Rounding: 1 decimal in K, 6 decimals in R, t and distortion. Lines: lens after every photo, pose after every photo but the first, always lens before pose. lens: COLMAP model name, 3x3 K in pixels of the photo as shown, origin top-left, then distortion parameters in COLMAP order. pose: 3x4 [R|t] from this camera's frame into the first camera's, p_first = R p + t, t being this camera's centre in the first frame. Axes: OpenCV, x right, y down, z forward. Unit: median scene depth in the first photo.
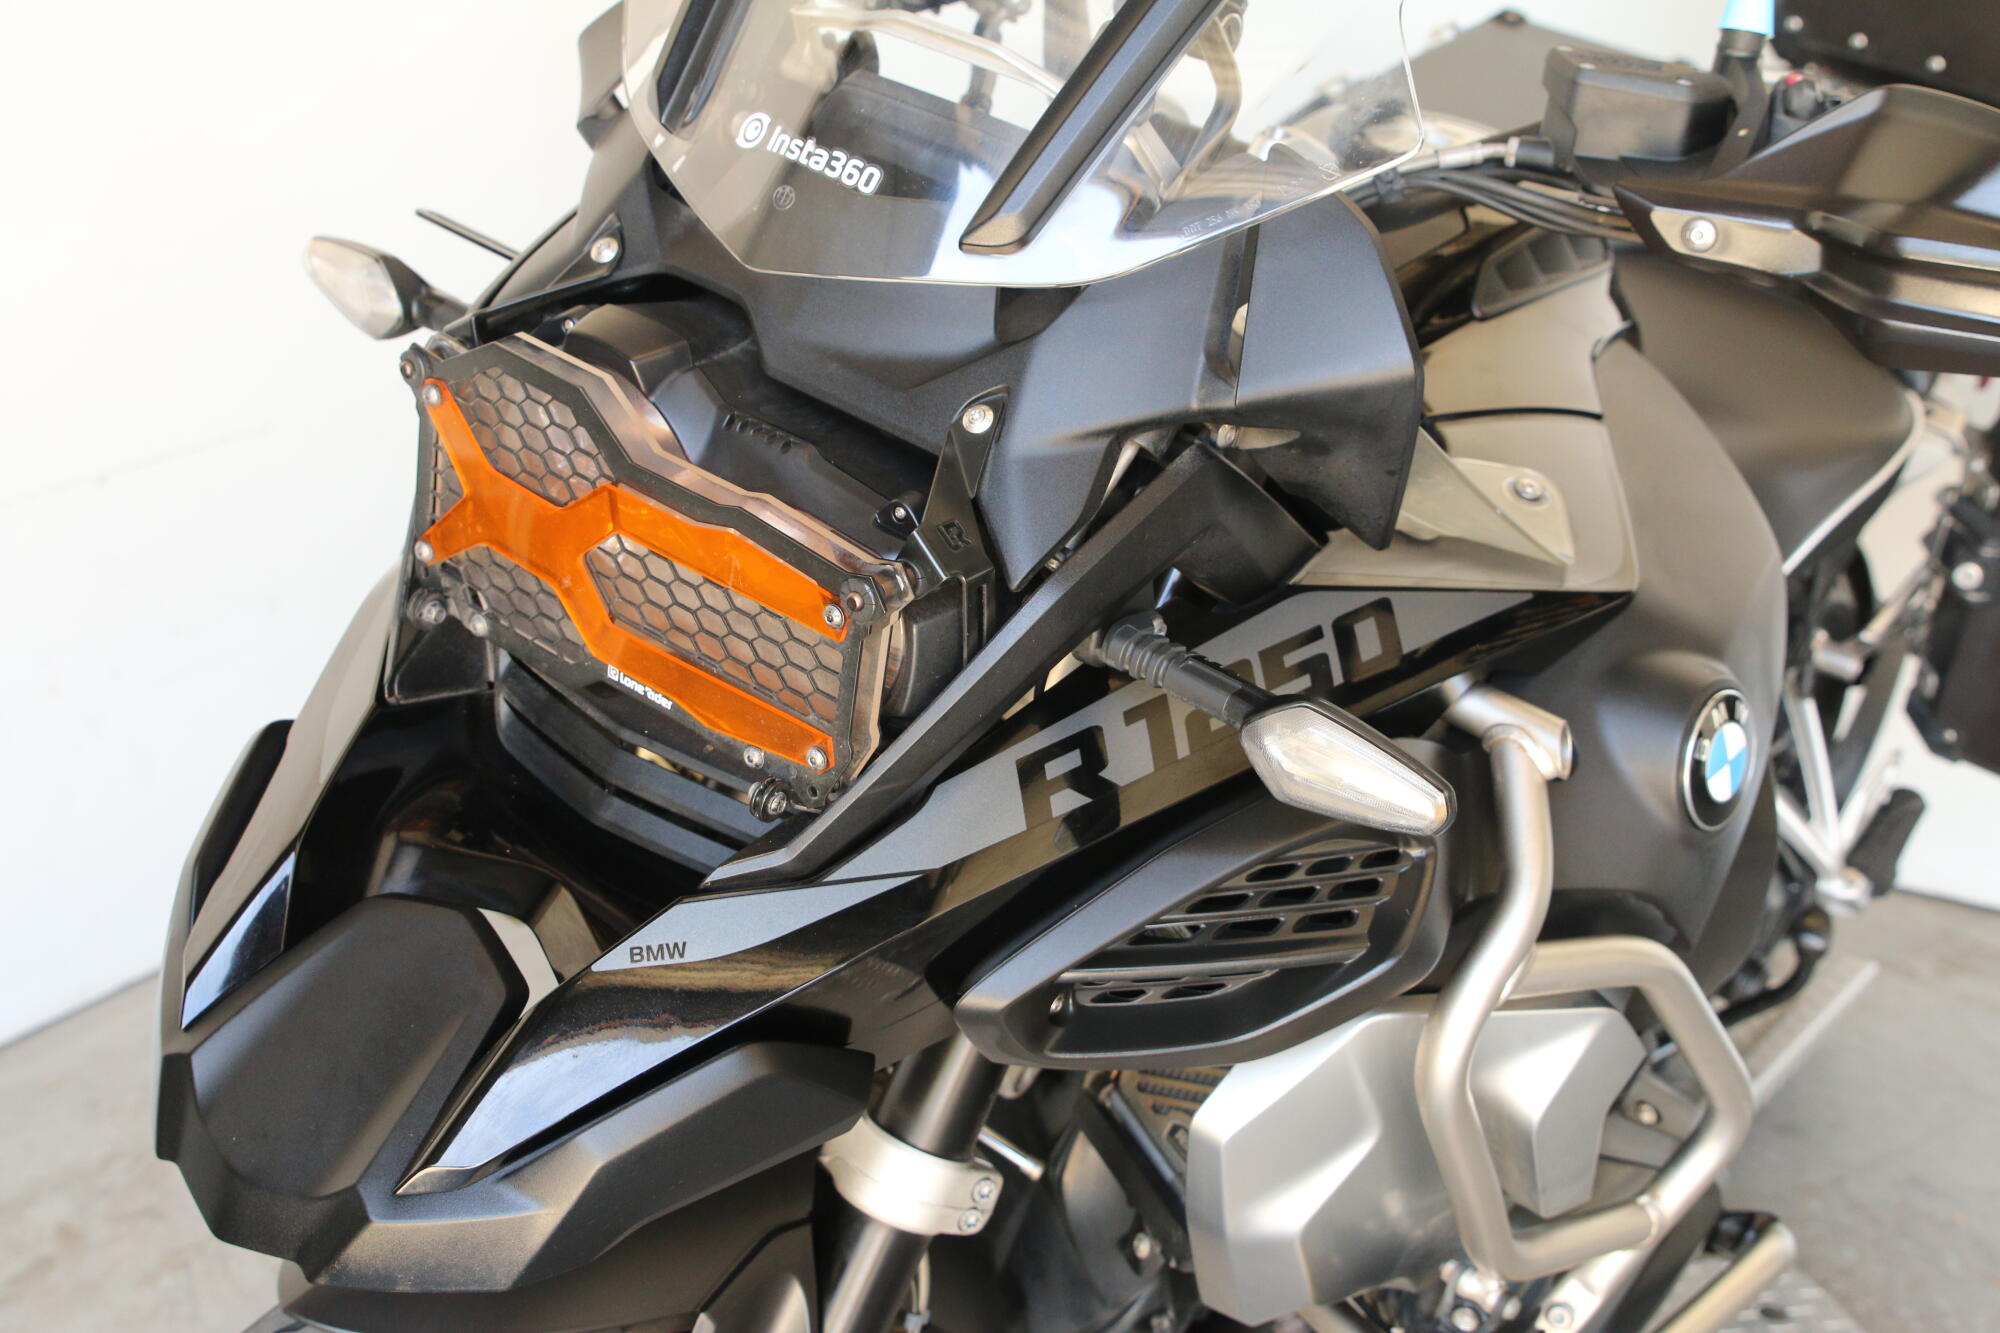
lens RADIAL K [[2524.4, 0, 1003.7], [0, 2524.4, 647.7], [0, 0, 1]] dist [-0.082663, 0.026381]
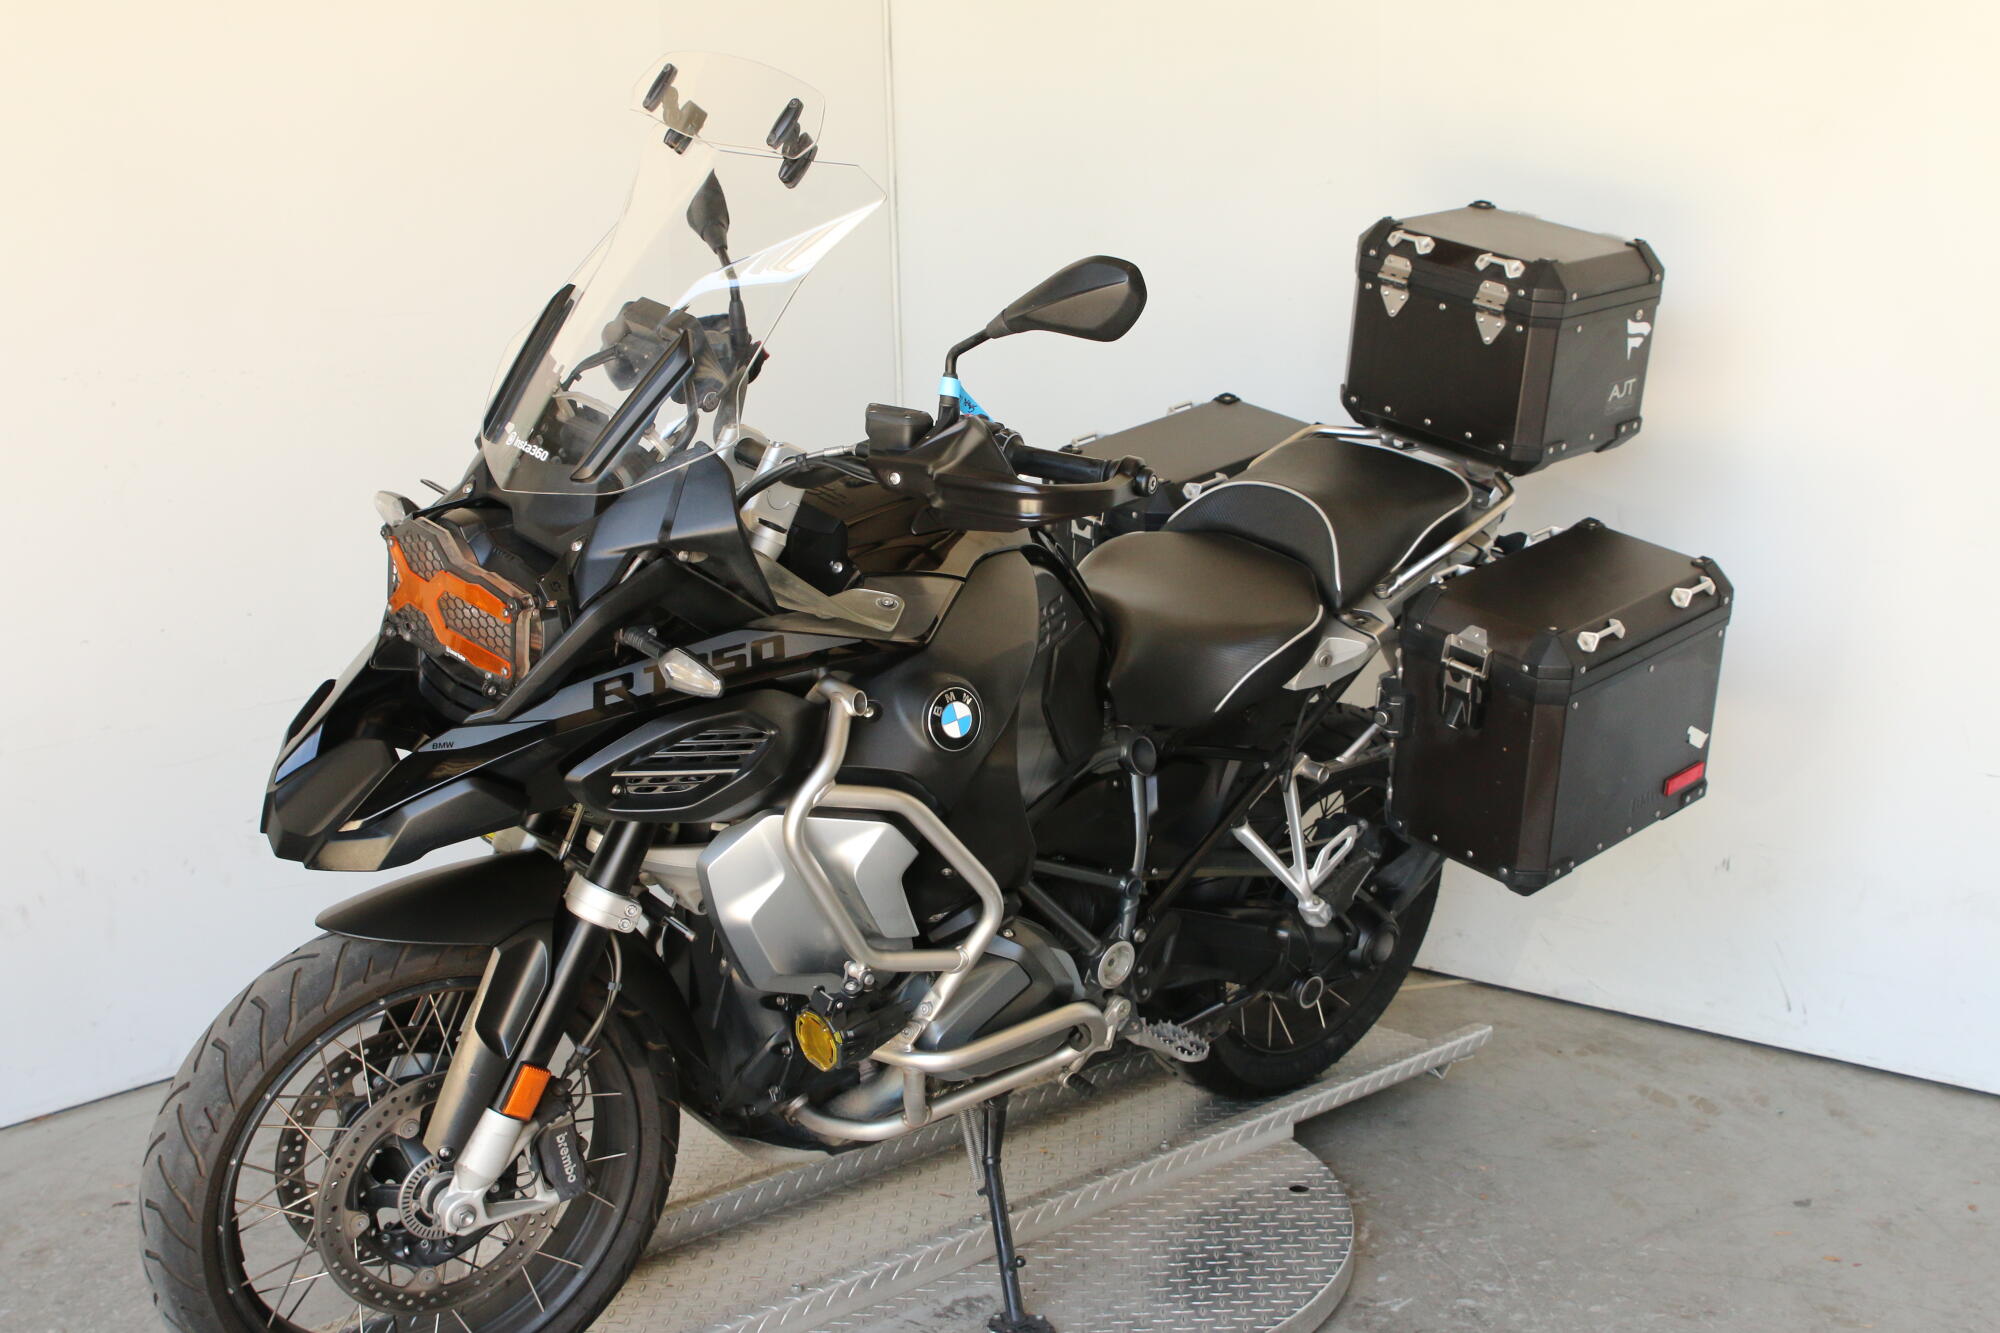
lens RADIAL K [[2575.4, 0, 997.9], [0, 2575.4, 671.4], [0, 0, 1]] dist [-0.097176, 0.143431]
pose [[0.983590, 0.008761, -0.180205, 0.810495], [-0.036319, 0.987988, -0.150200, 0.379267], [0.176725, 0.154280, 0.972094, -1.331972]]
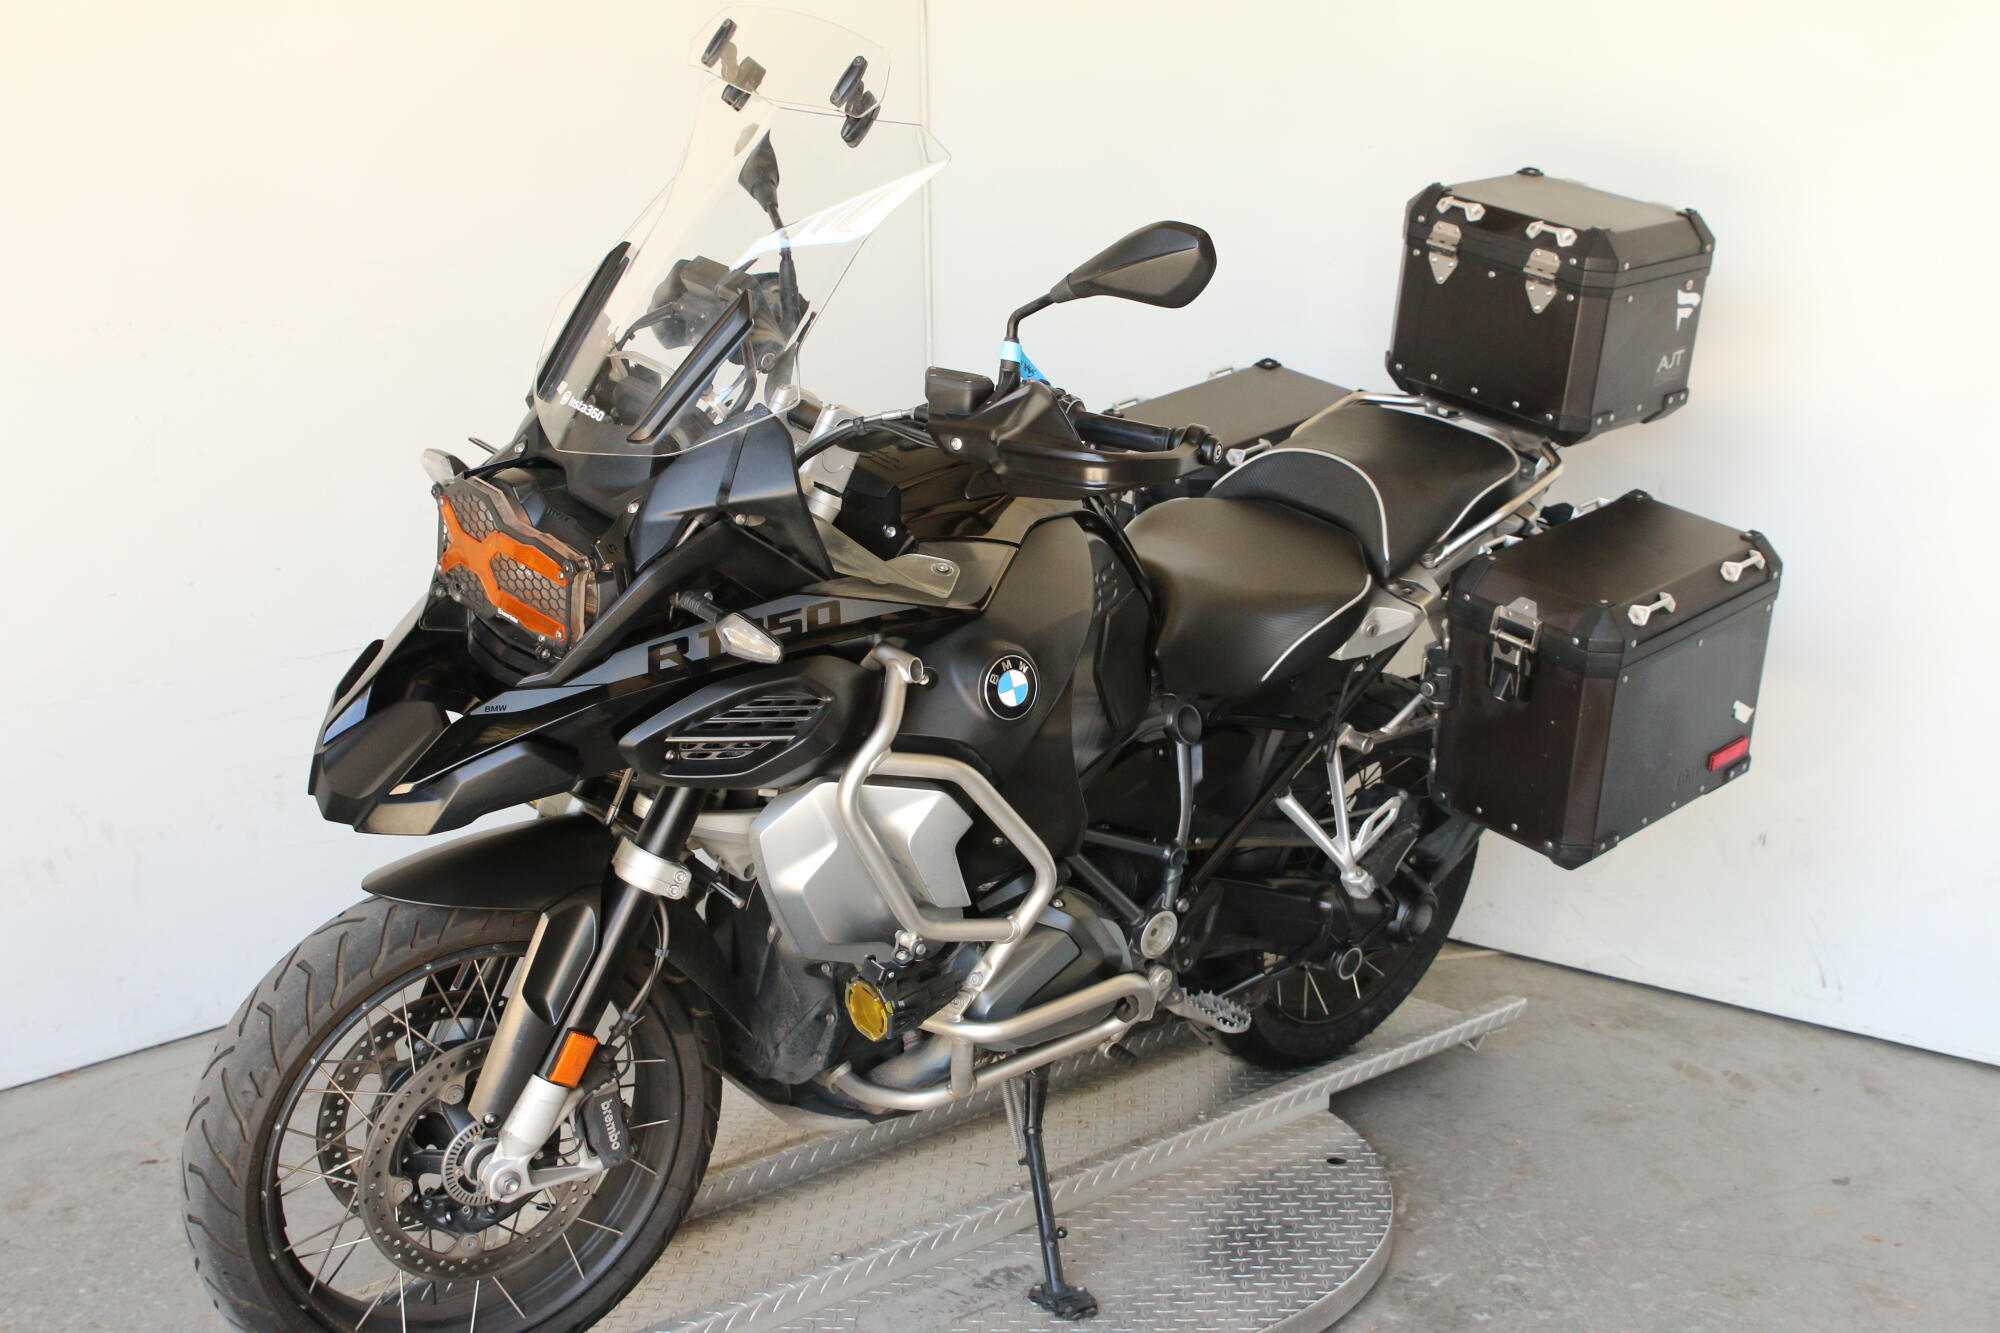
lens RADIAL K [[2570.8, 0, 1000.0], [0, 2570.8, 666.5], [0, 0, 1]] dist [-0.088491, 0.104210]
pose [[0.983951, 0.023826, -0.176839, 0.744650], [-0.048274, 0.989633, -0.135265, 0.365392], [0.171782, 0.141631, 0.974901, -1.313359]]
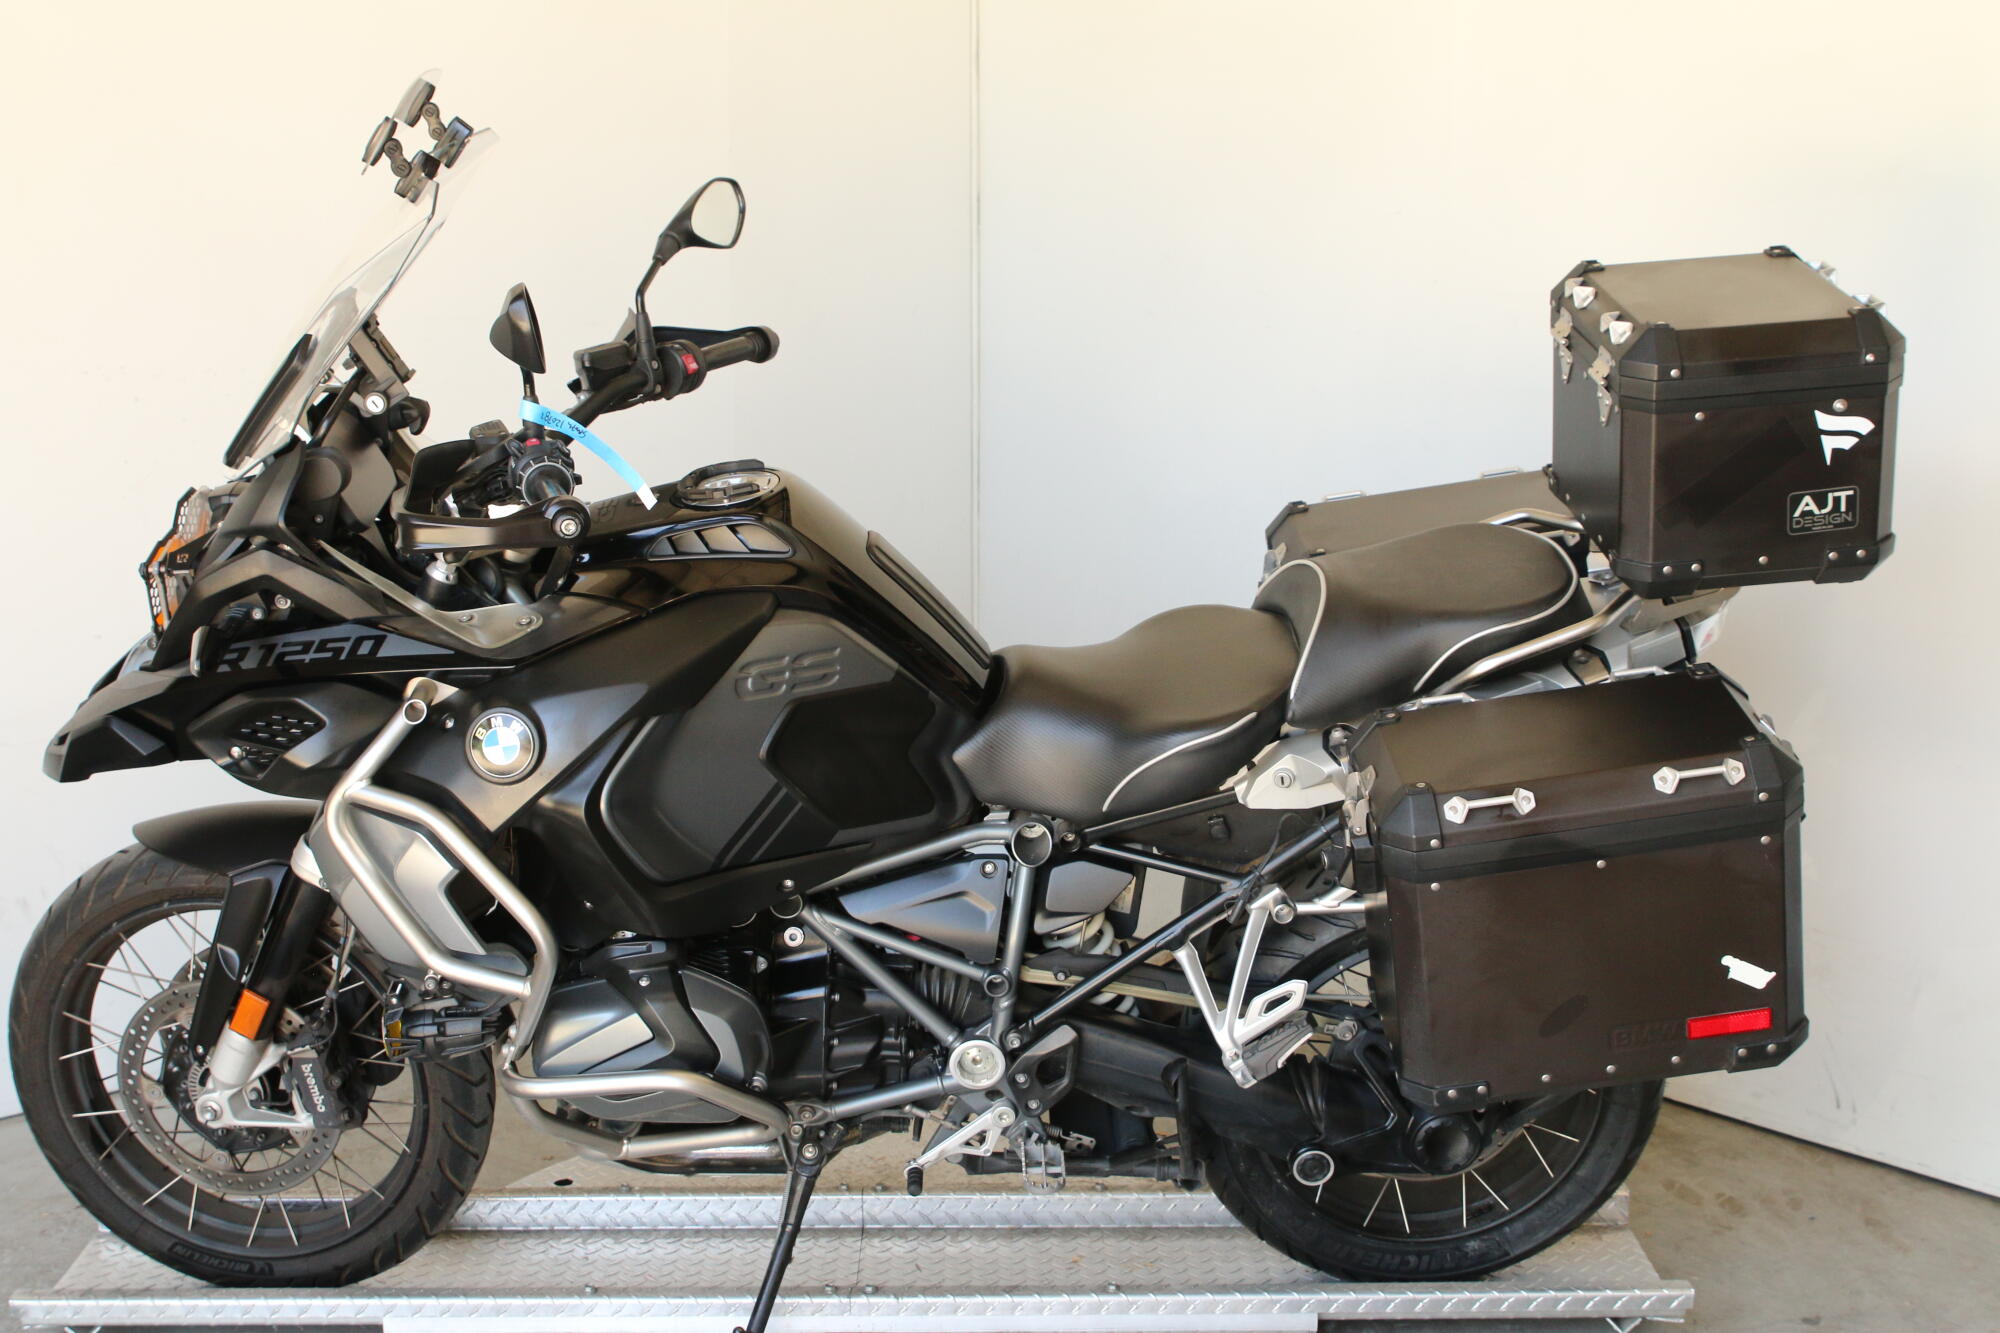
lens RADIAL K [[2568.7, 0, 1009.3], [0, 2568.7, 669.9], [0, 0, 1]] dist [-0.078213, 0.069593]
pose [[0.612644, 0.147842, -0.776408, 2.519669], [-0.270136, 0.962357, -0.029908, -0.078525], [0.742761, 0.228059, 0.629520, -0.097301]]
